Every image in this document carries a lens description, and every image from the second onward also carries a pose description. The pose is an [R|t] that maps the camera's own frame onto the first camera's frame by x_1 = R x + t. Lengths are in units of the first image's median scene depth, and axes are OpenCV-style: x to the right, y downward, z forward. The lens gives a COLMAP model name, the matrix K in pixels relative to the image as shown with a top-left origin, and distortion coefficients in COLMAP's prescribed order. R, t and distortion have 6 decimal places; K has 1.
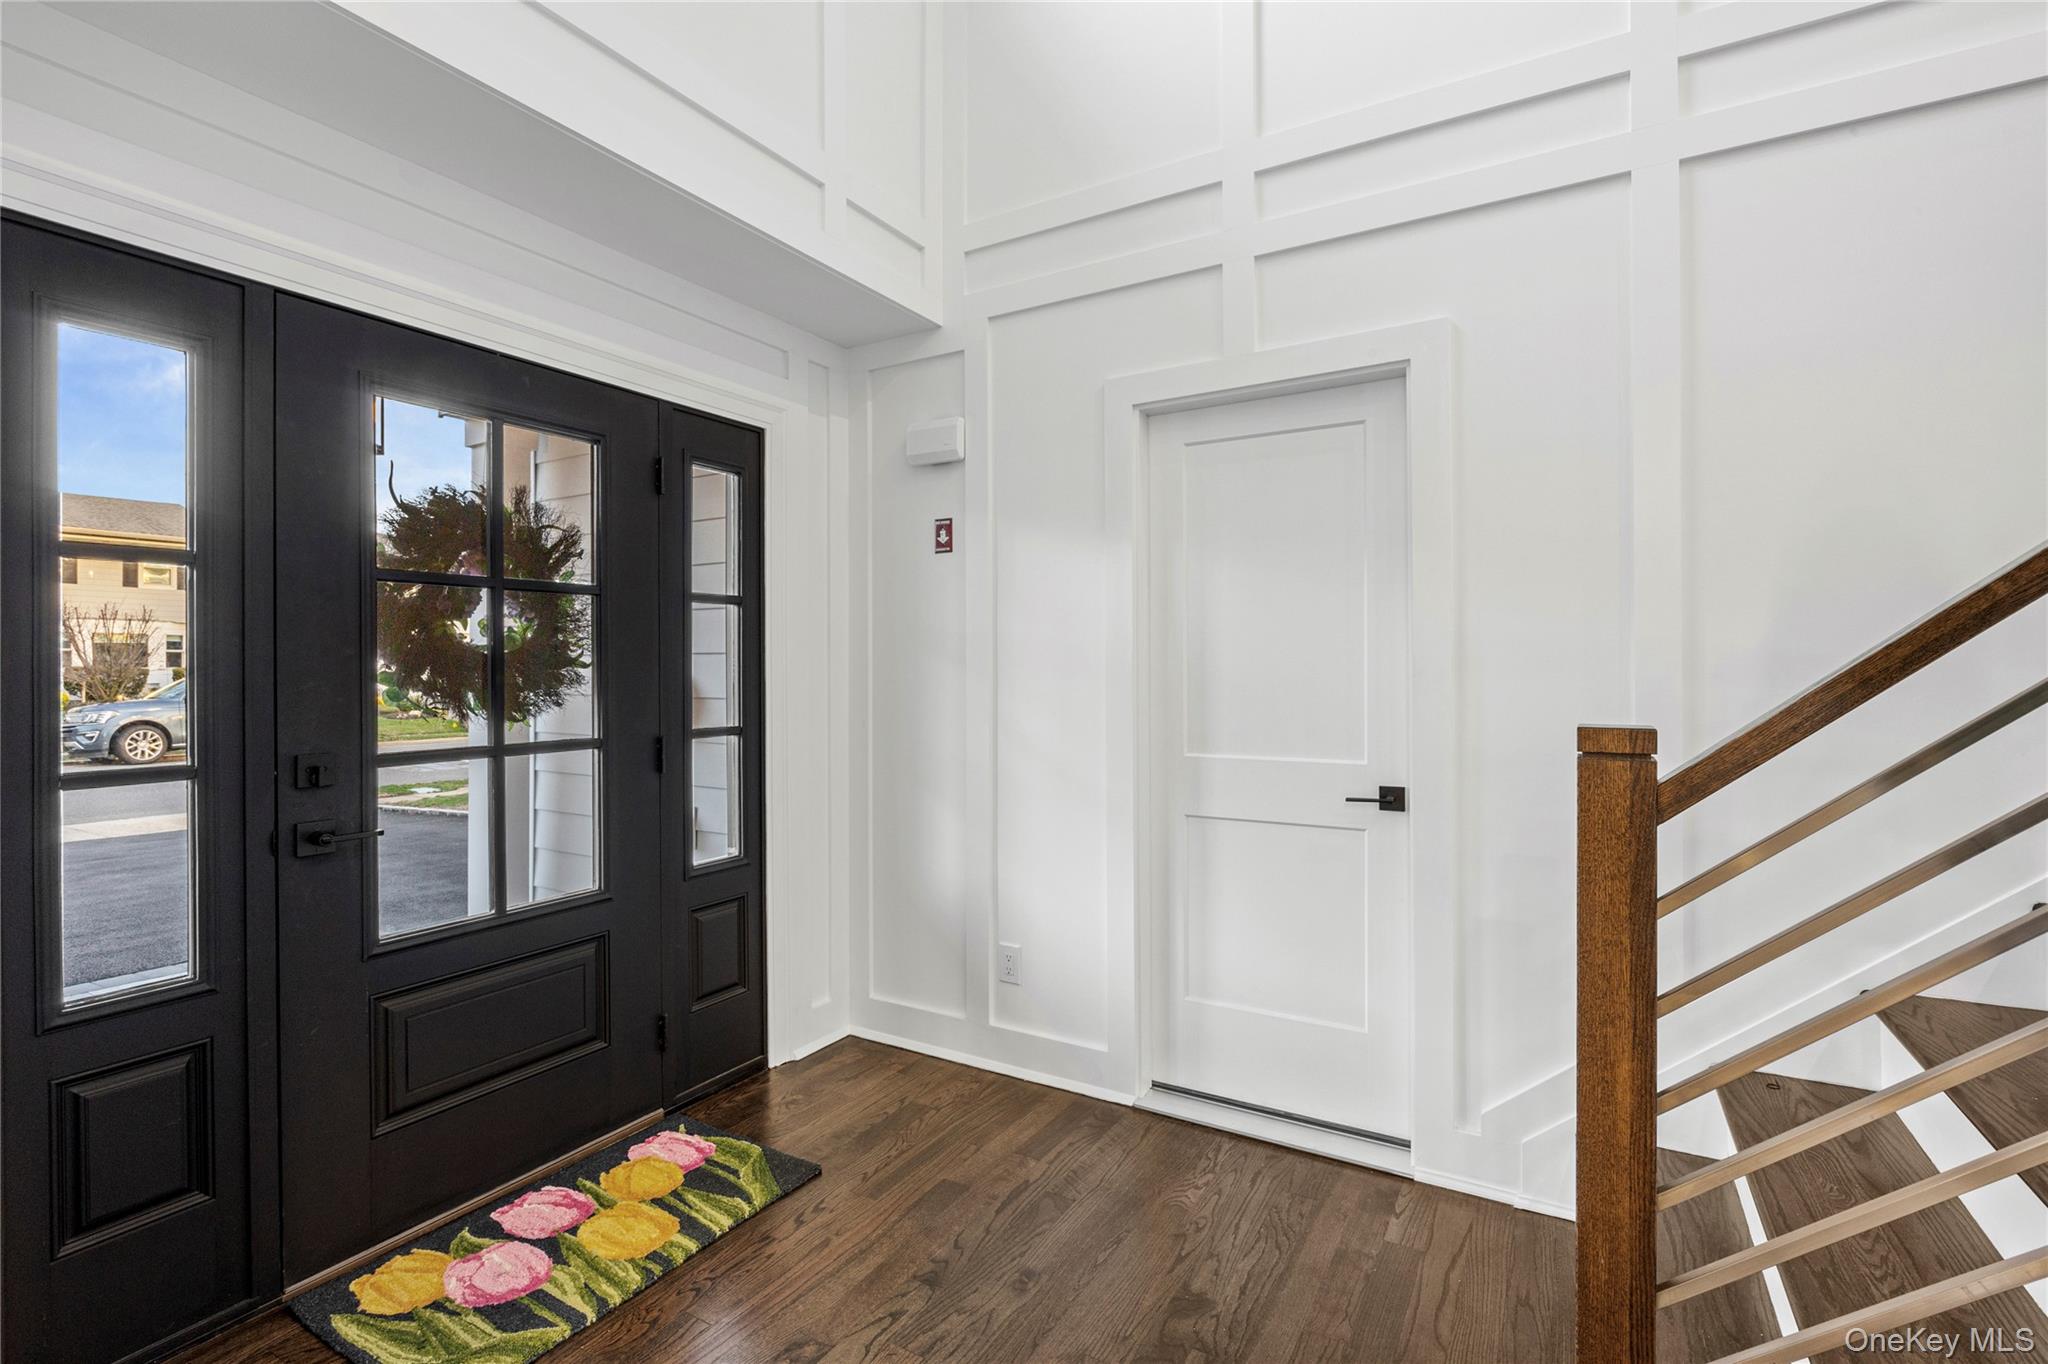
lens RADIAL K [[933.7, 0, 1025.4], [0, 933.7, 674.9], [0, 0, 1]] dist [-0.001385, 0.000664]
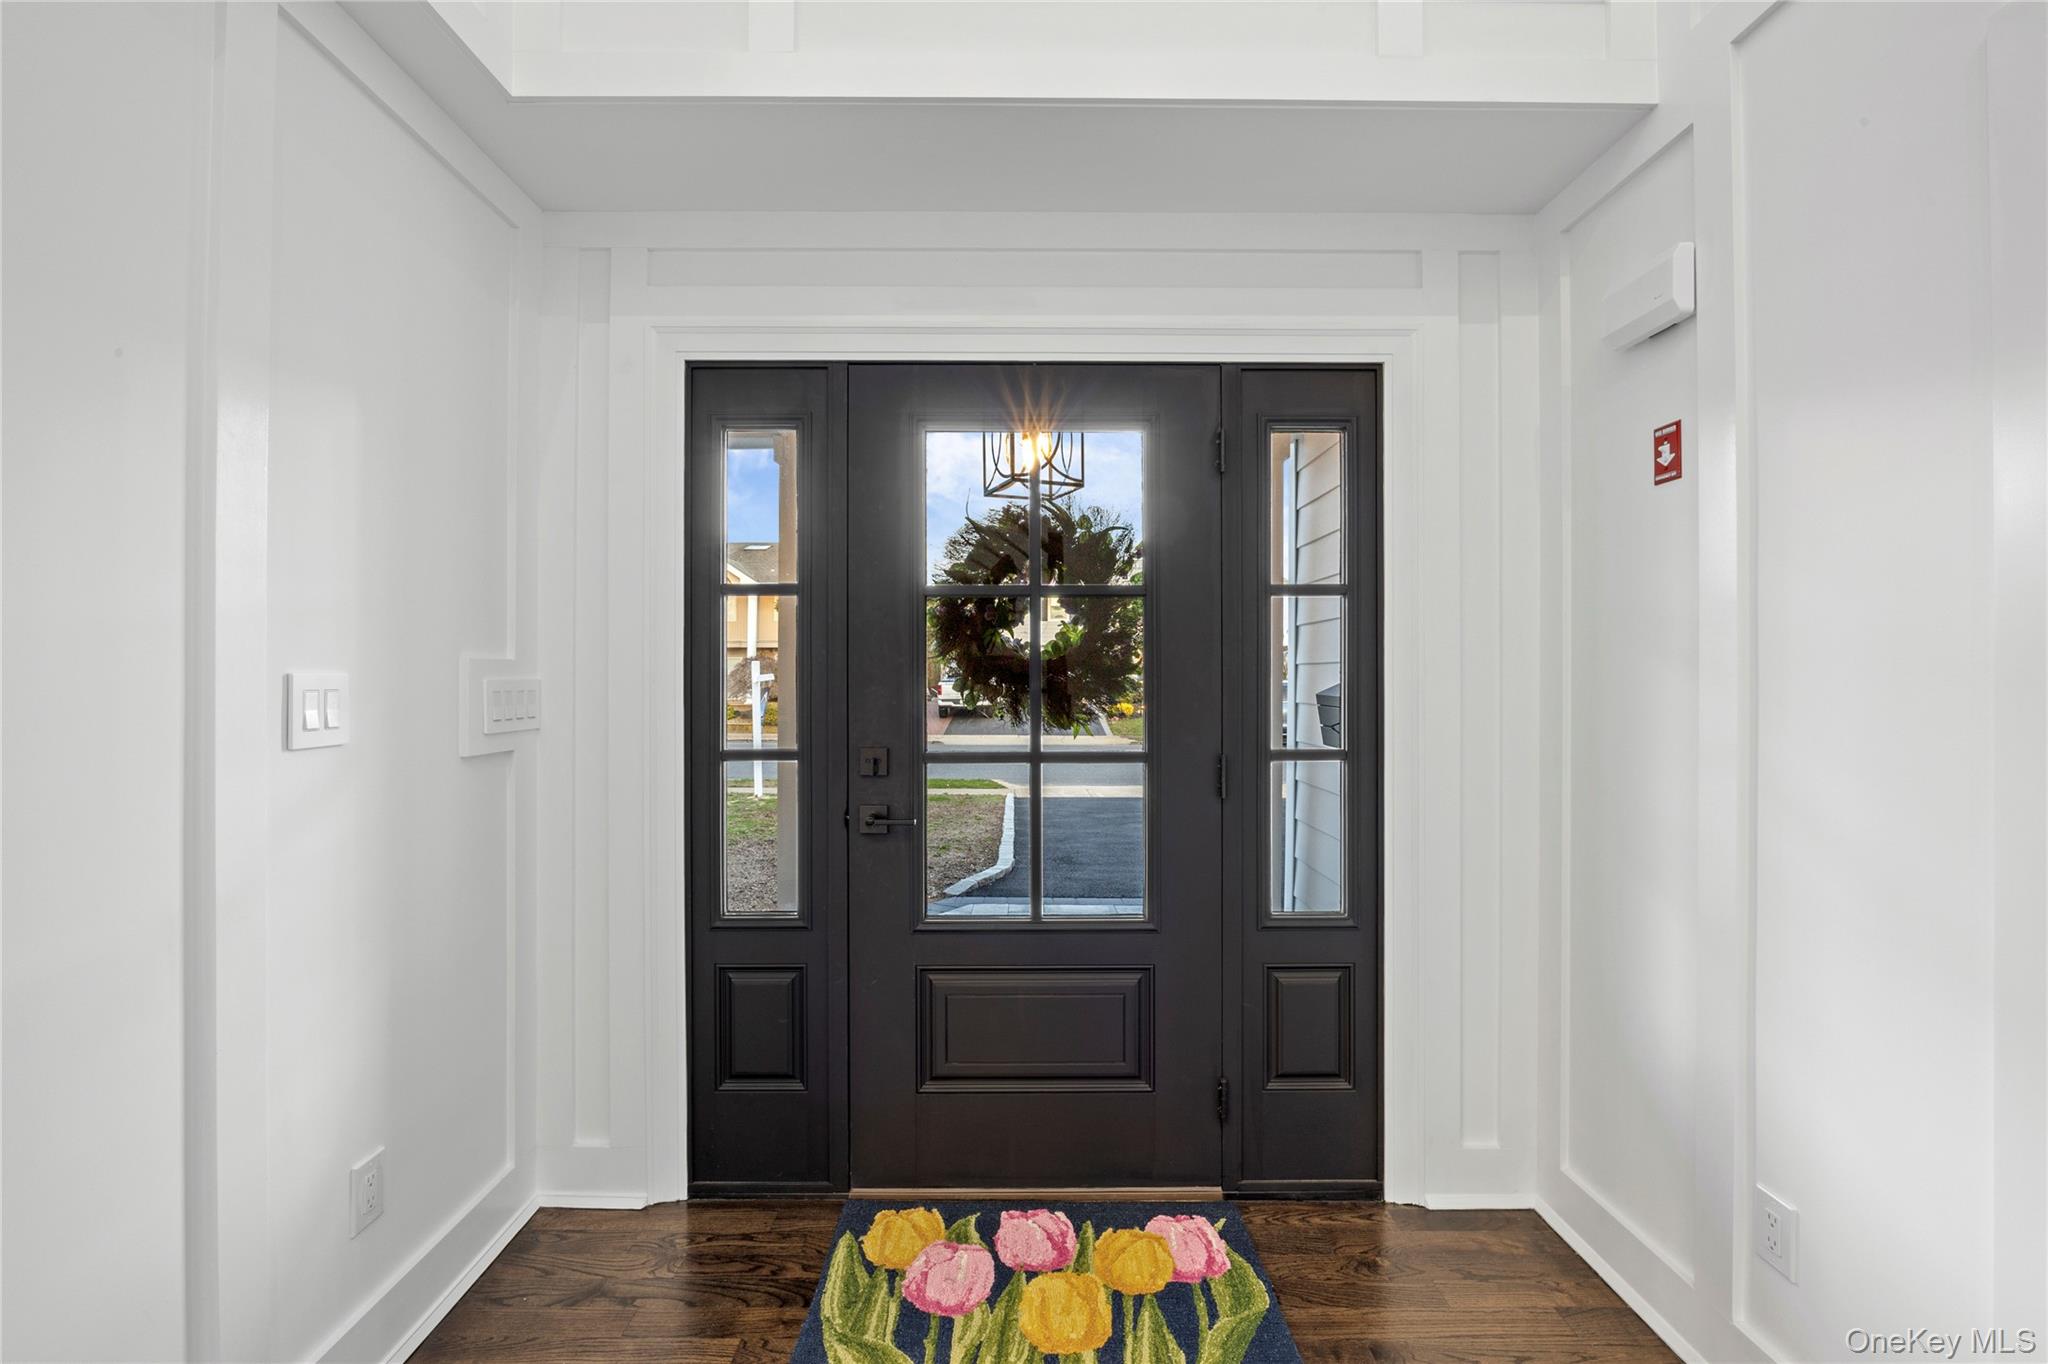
lens RADIAL K [[893.2, 0, 1020.7], [0, 893.2, 678.5], [0, 0, 1]] dist [-0.004851, 0.001982]
pose [[0.519525, 0.002149, -0.854452, 0.229252], [-0.008571, 0.999960, -0.002696, -0.000222], [0.854412, 0.008724, 0.519523, 0.439702]]
